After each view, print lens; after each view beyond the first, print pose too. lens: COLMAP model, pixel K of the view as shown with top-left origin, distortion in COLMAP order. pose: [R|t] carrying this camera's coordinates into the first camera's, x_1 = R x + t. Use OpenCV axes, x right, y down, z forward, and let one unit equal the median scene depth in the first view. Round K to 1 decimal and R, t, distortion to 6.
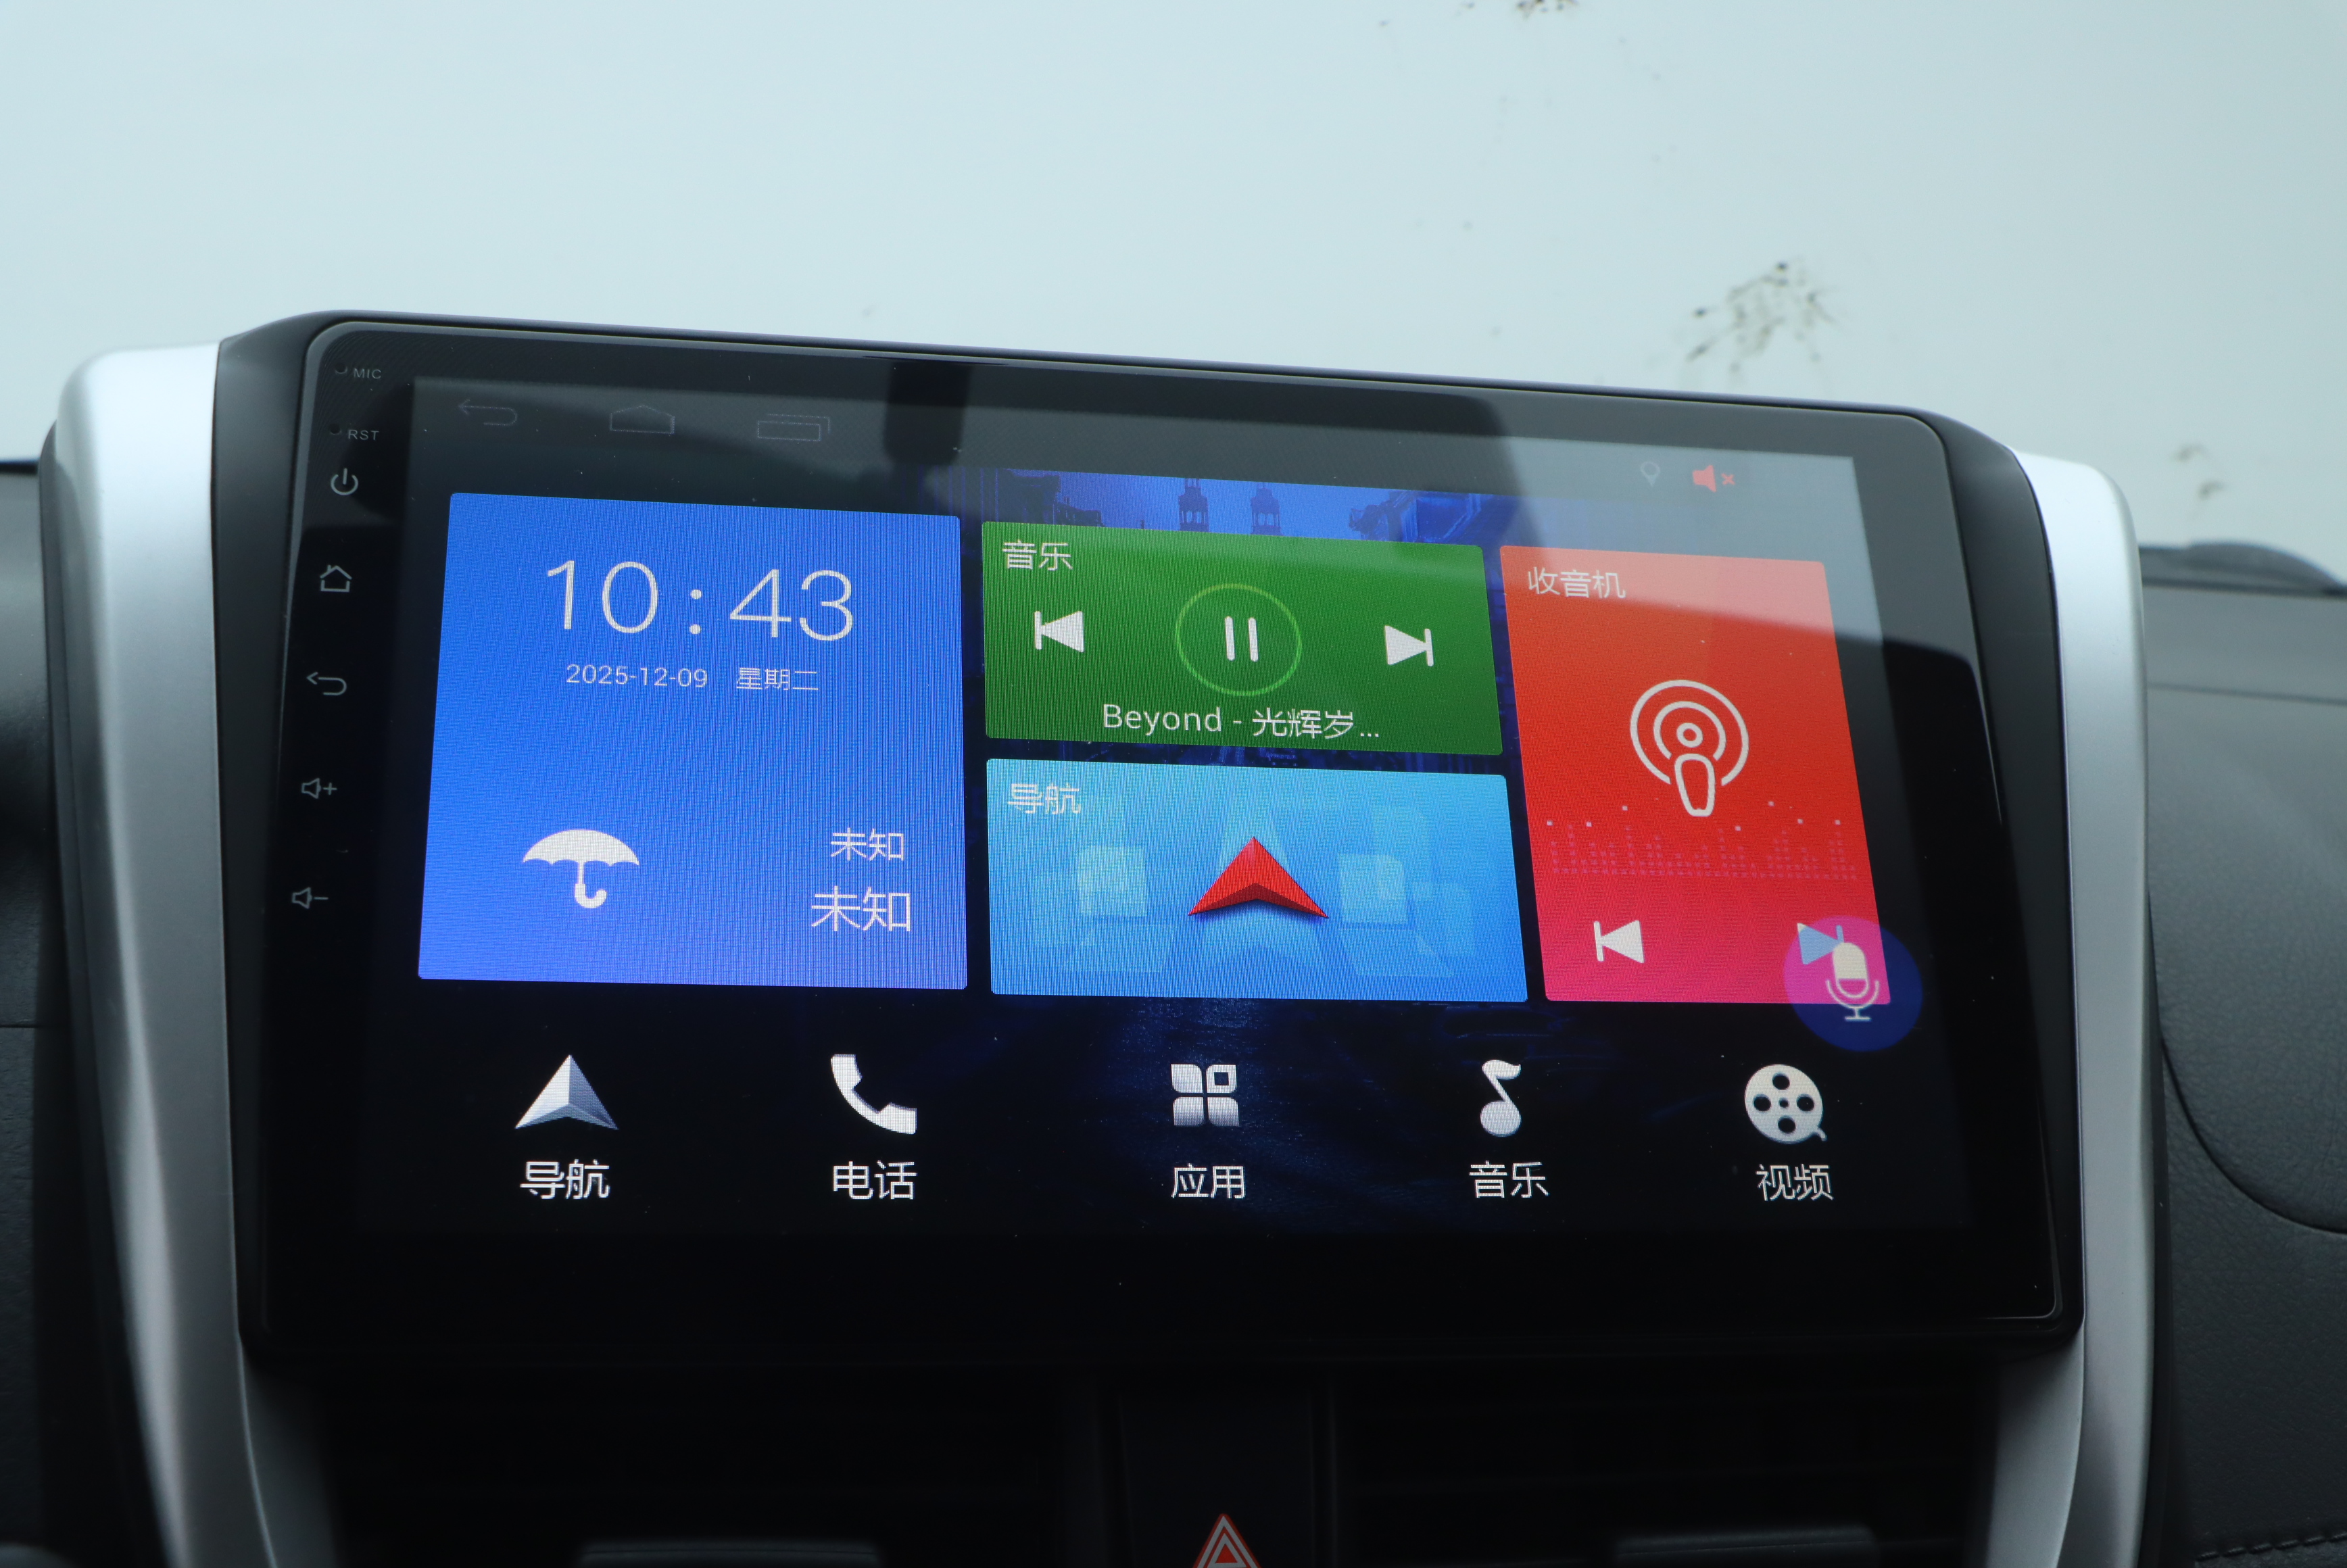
lens RADIAL K [[2673.9, 0, 1185.7], [0, 2673.9, 784.7], [0, 0, 1]] dist [-0.042677, 0.000000]
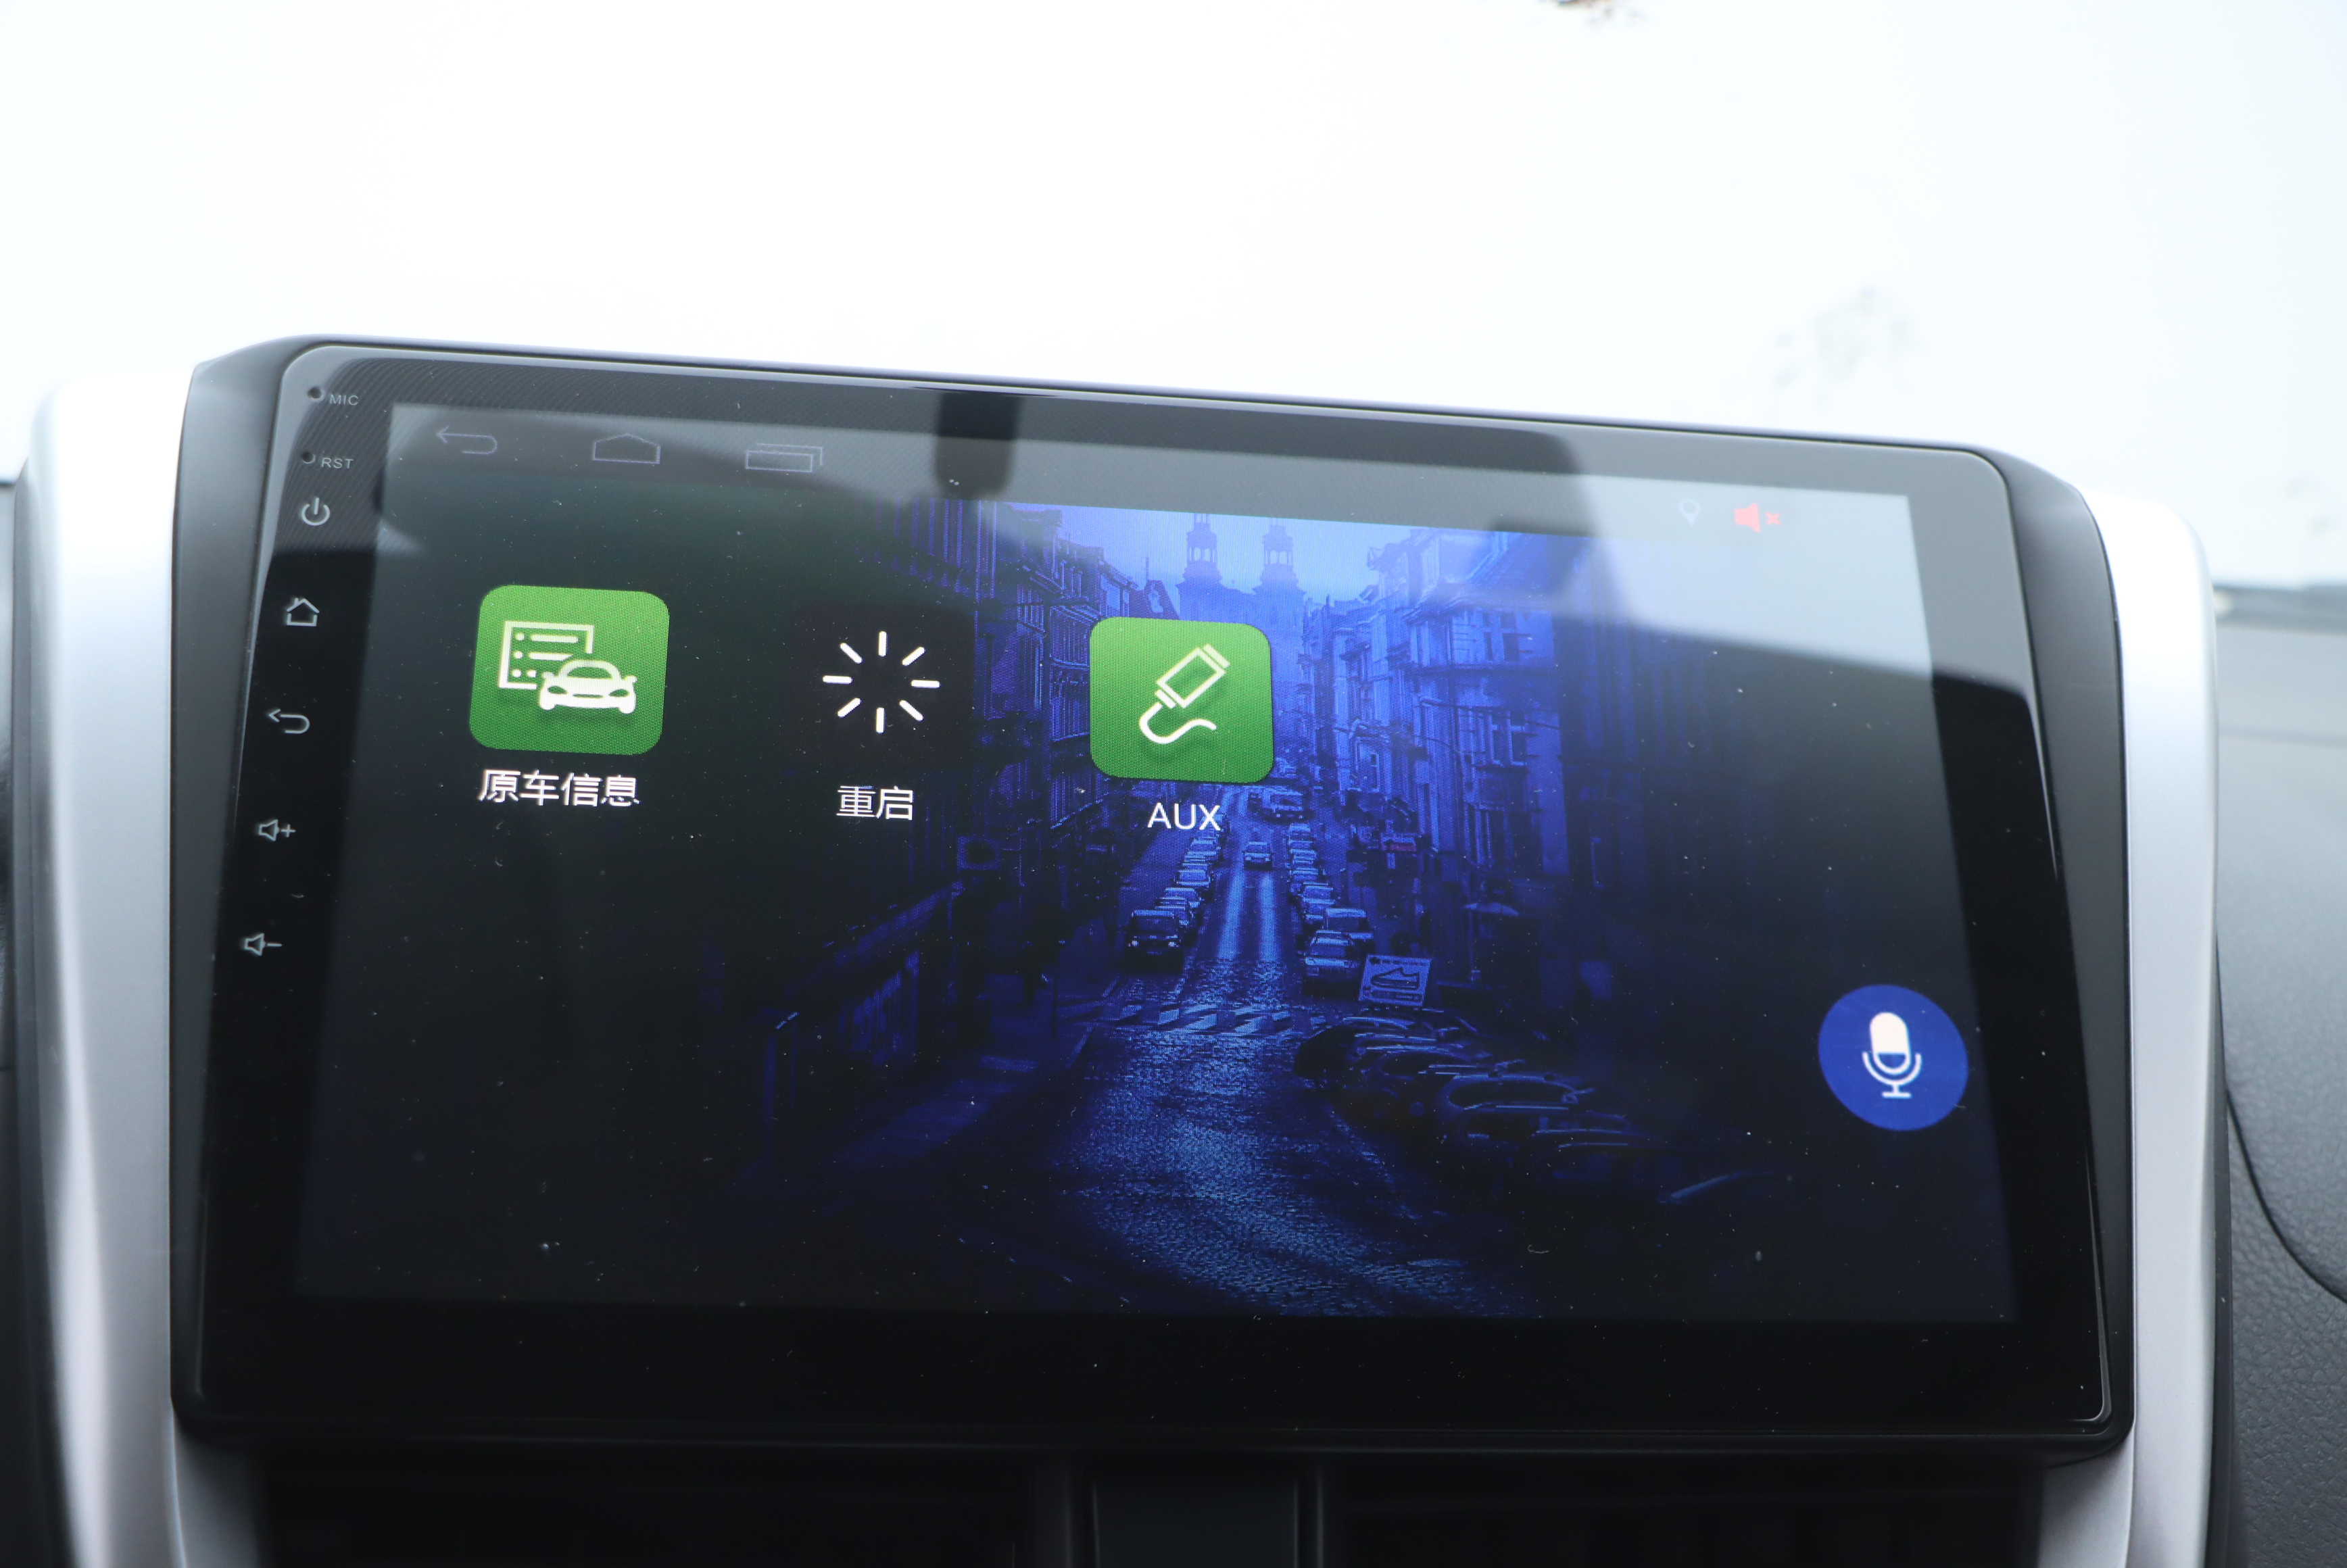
lens RADIAL K [[2673.9, 0, 1175.1], [0, 2673.9, 794.0], [0, 0, 1]] dist [-0.042677, 0.000000]
pose [[0.998733, 0.013174, -0.048561, 0.040798], [-0.013387, 0.999902, -0.004069, -0.010792], [0.048502, 0.004714, 0.998812, 0.047937]]
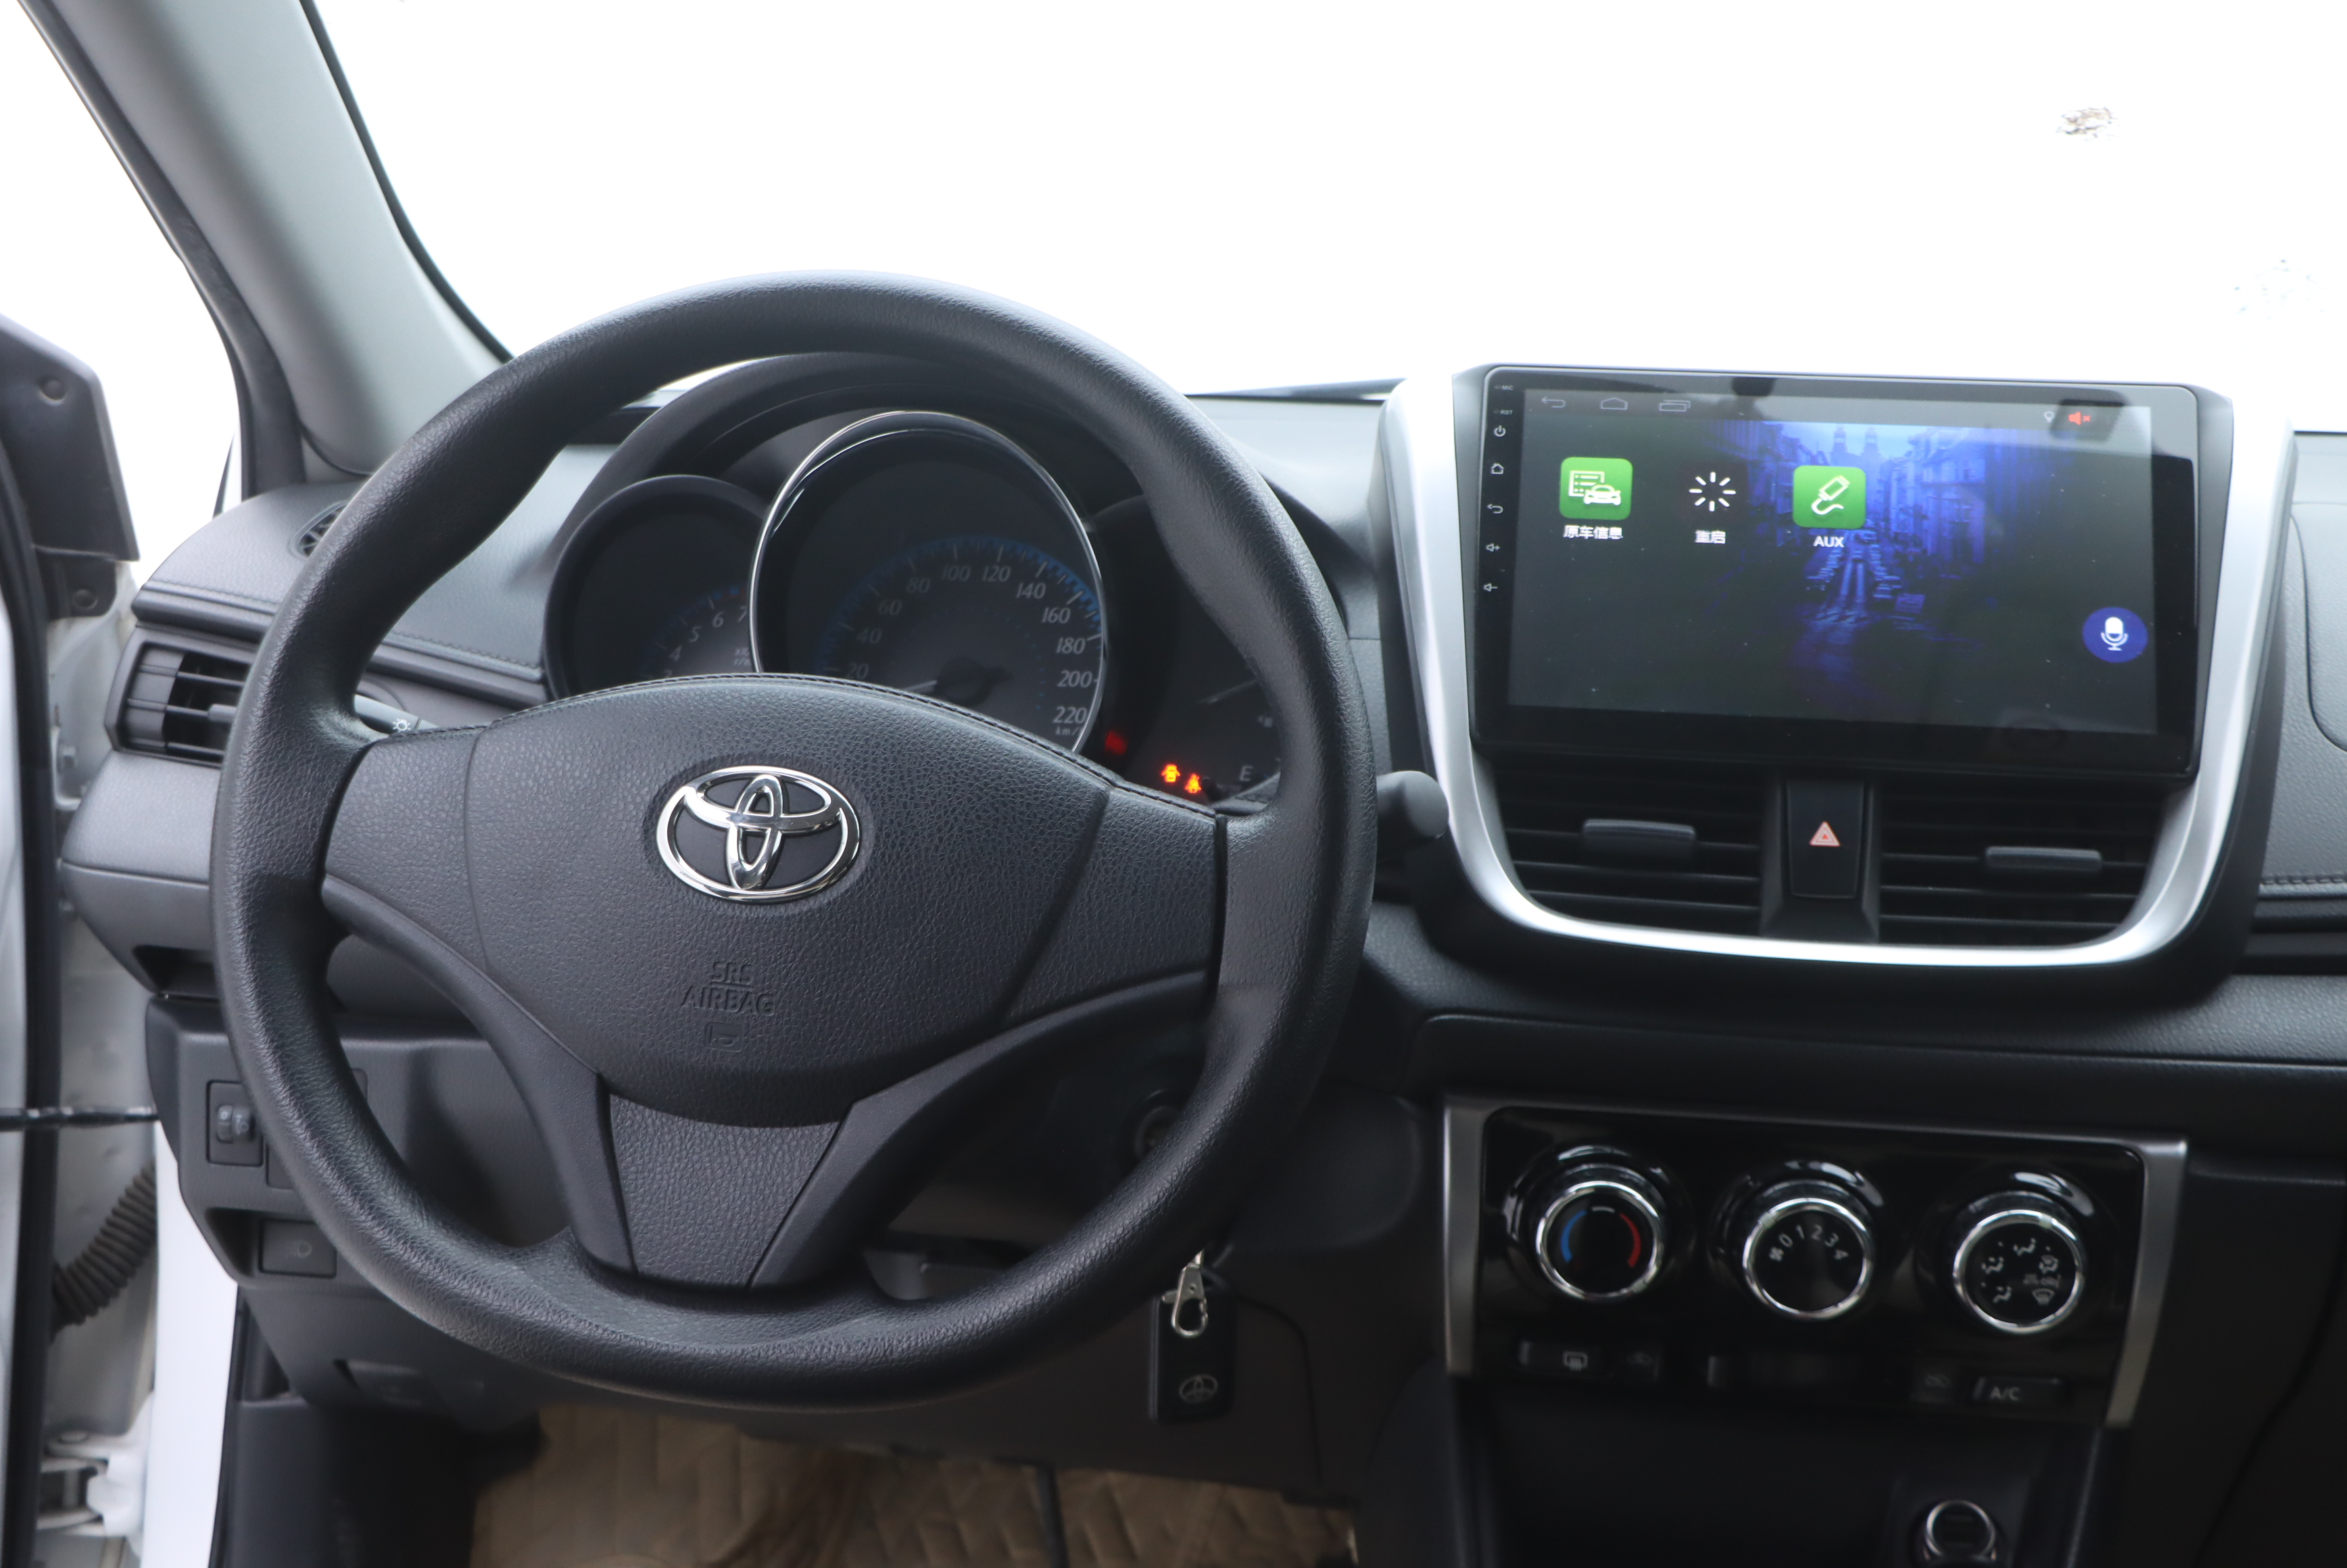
lens RADIAL K [[2673.9, 0, 1160.4], [0, 2673.9, 783.0], [0, 0, 1]] dist [-0.042677, 0.000000]
pose [[0.938355, 0.031090, -0.344272, 0.263925], [-0.010582, 0.998064, 0.061289, 0.068141], [0.345511, -0.053868, 0.936867, -1.477001]]
